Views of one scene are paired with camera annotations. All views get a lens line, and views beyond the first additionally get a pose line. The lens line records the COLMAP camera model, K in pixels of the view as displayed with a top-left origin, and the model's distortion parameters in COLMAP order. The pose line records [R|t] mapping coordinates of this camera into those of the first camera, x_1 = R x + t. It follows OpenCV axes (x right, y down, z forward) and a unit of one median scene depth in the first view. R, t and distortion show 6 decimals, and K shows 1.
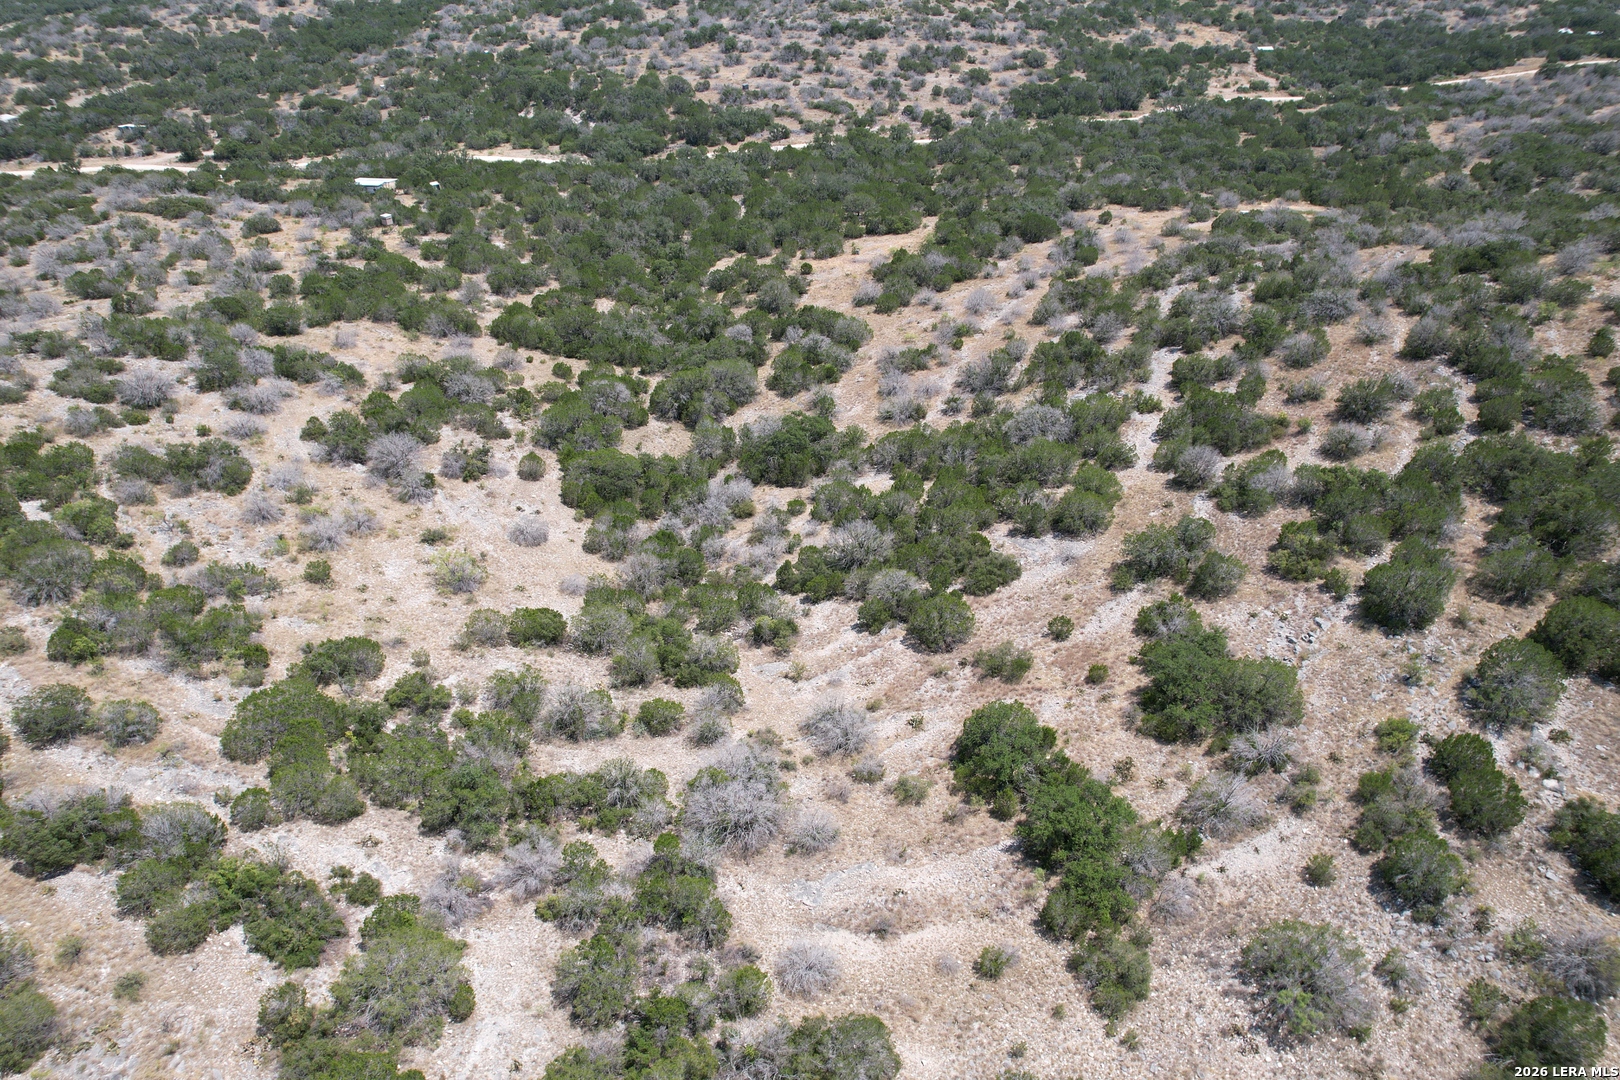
lens RADIAL K [[1046.3, 0, 807.1], [0, 1046.3, 541.9], [0, 0, 1]] dist [-0.094544, 0.093957]
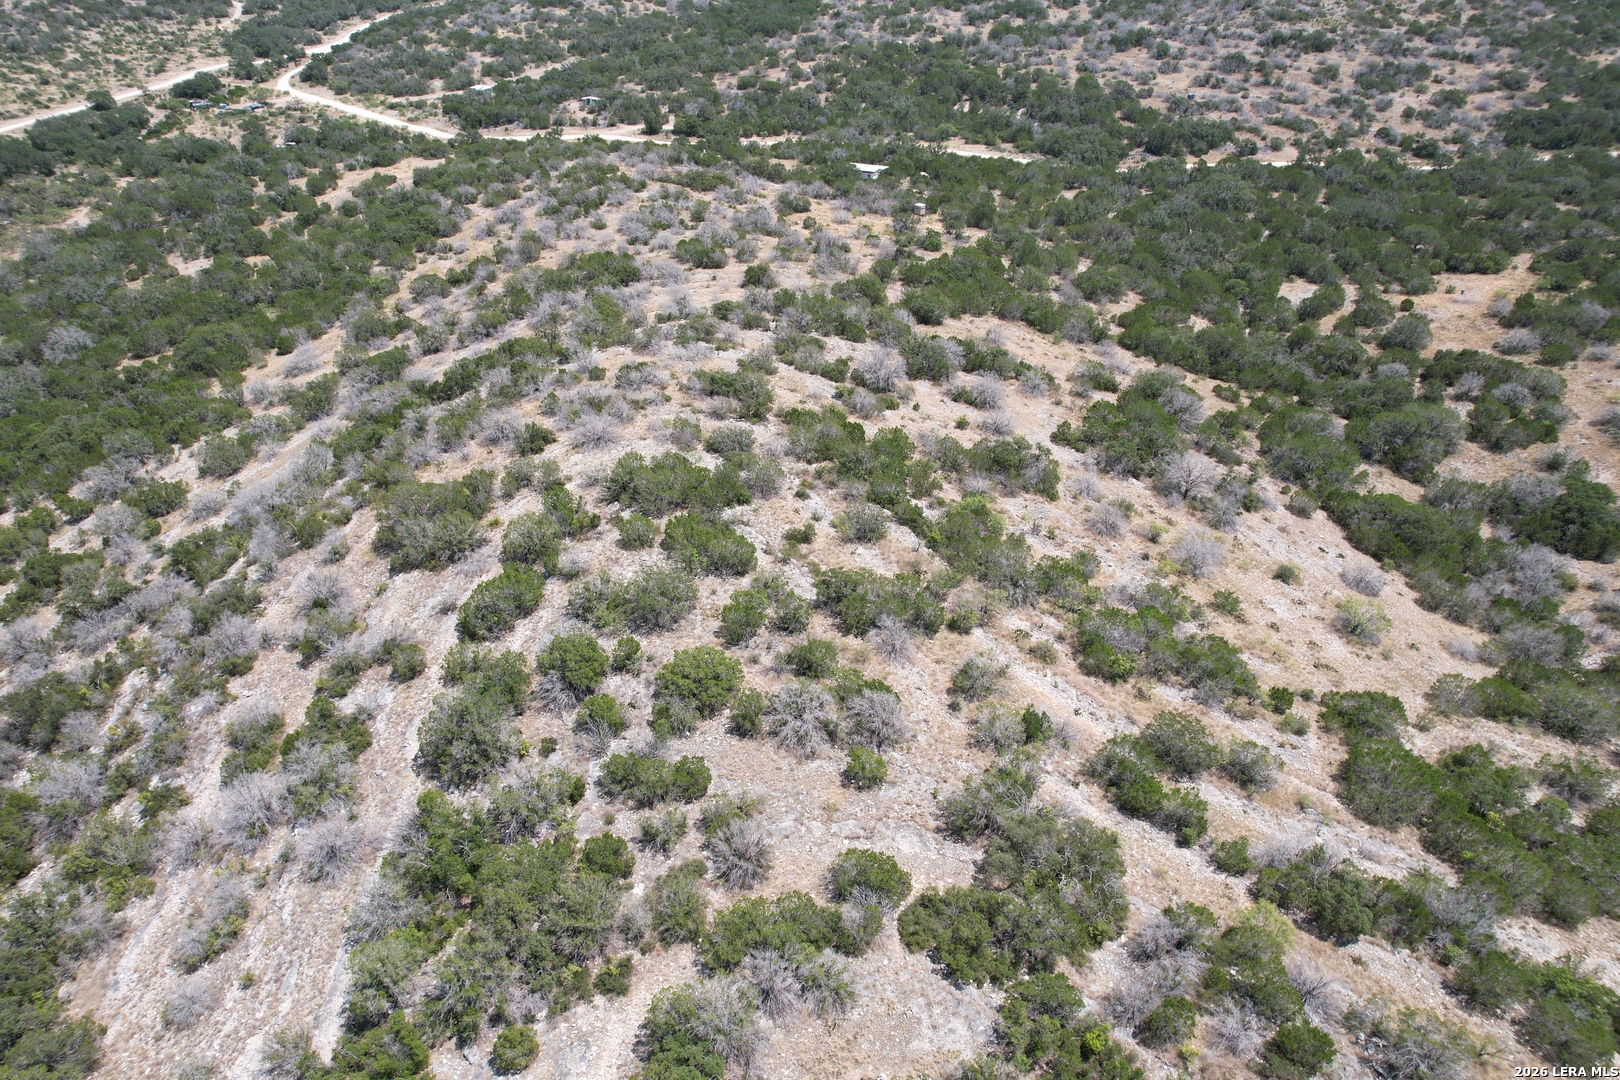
lens RADIAL K [[1046.3, 0, 807.1], [0, 1046.3, 541.9], [0, 0, 1]] dist [-0.094544, 0.093957]
pose [[0.974947, 0.130262, -0.180305, -0.175178], [-0.129722, 0.991439, 0.014833, 0.002475], [0.180694, 0.008928, 0.983499, -0.000501]]
